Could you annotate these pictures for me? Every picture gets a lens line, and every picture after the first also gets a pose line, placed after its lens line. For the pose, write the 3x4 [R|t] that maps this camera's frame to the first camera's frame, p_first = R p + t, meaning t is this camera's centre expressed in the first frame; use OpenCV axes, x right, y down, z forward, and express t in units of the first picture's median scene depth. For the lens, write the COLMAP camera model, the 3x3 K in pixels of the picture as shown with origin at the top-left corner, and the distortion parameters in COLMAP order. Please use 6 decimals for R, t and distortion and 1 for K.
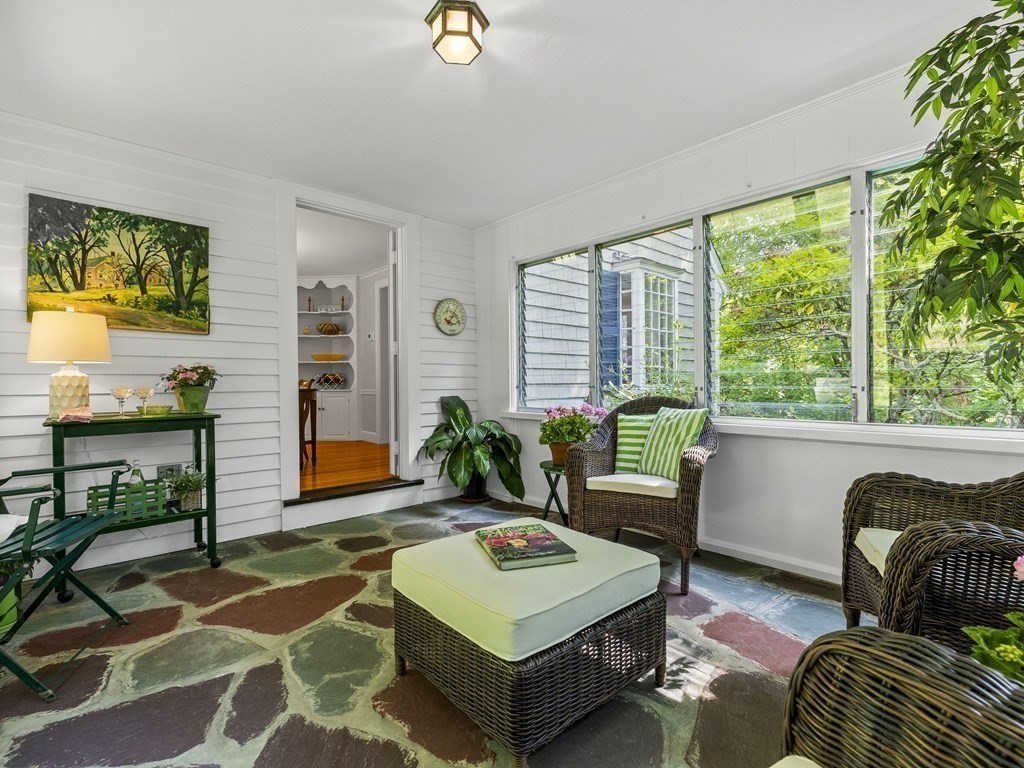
lens RADIAL K [[491.2, 0, 508.2], [0, 491.2, 391.0], [0, 0, 1]] dist [0.001604, -0.000371]
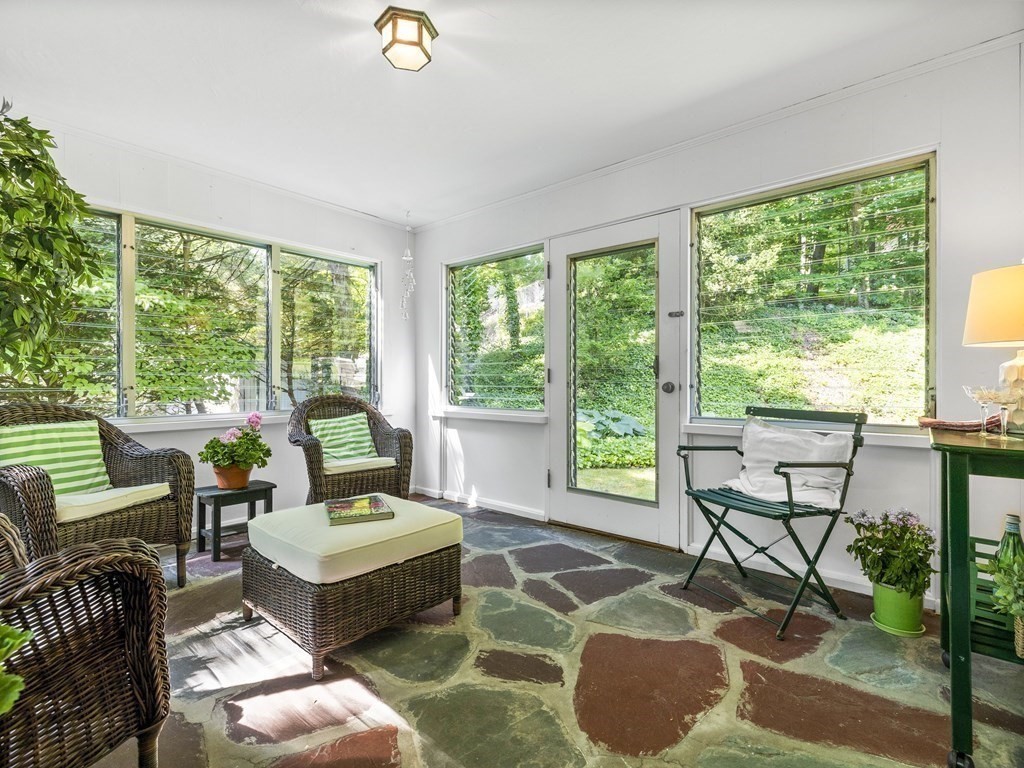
lens RADIAL K [[480.8, 0, 512.0], [0, 480.8, 384.0], [0, 0, 1]] dist [-0.001050, -0.000200]
pose [[-0.989725, 0.009449, -0.142670, -0.166433], [0.006921, 0.999810, 0.018206, -0.028440], [0.142815, 0.017031, -0.989603, 1.970941]]
